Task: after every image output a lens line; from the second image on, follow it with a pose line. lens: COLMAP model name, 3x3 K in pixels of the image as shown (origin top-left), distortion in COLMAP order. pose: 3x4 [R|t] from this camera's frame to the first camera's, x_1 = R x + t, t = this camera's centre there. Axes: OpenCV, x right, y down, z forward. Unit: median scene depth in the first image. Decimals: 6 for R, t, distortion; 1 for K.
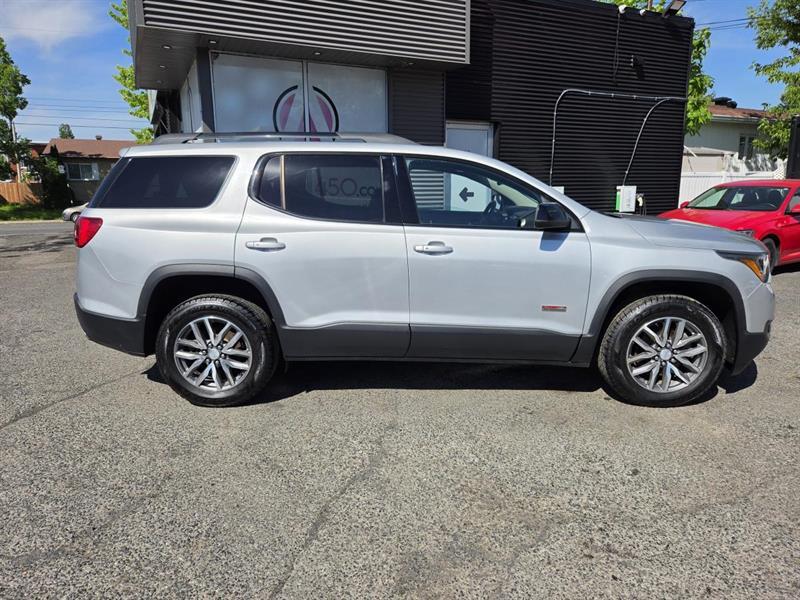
lens RADIAL K [[544.8, 0, 402.9], [0, 544.8, 296.5], [0, 0, 1]] dist [0.021951, -0.020751]
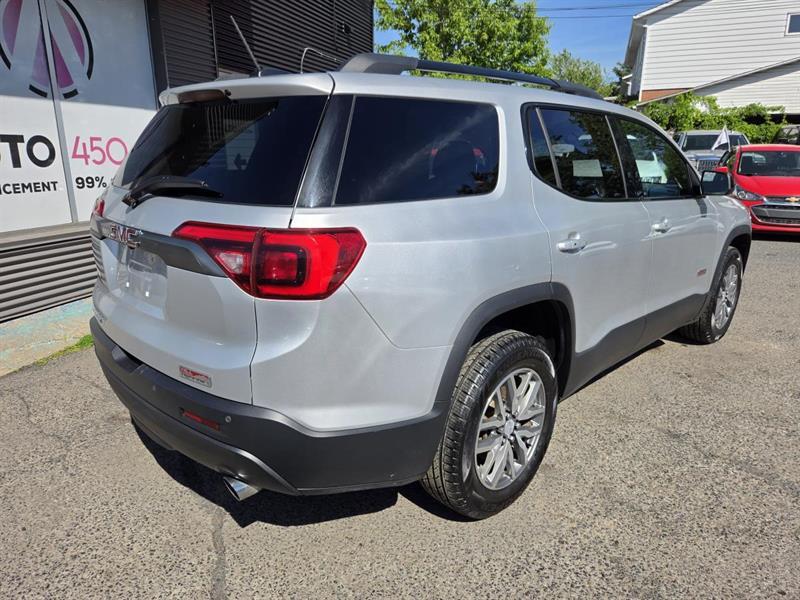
lens RADIAL K [[544.8, 0, 402.7], [0, 544.8, 292.0], [0, 0, 1]] dist [0.021951, -0.020751]
pose [[0.697447, -0.176894, 0.694461, -0.849628], [0.136663, 0.984103, 0.113421, -0.137420], [-0.703484, 0.015802, 0.710535, 0.649639]]
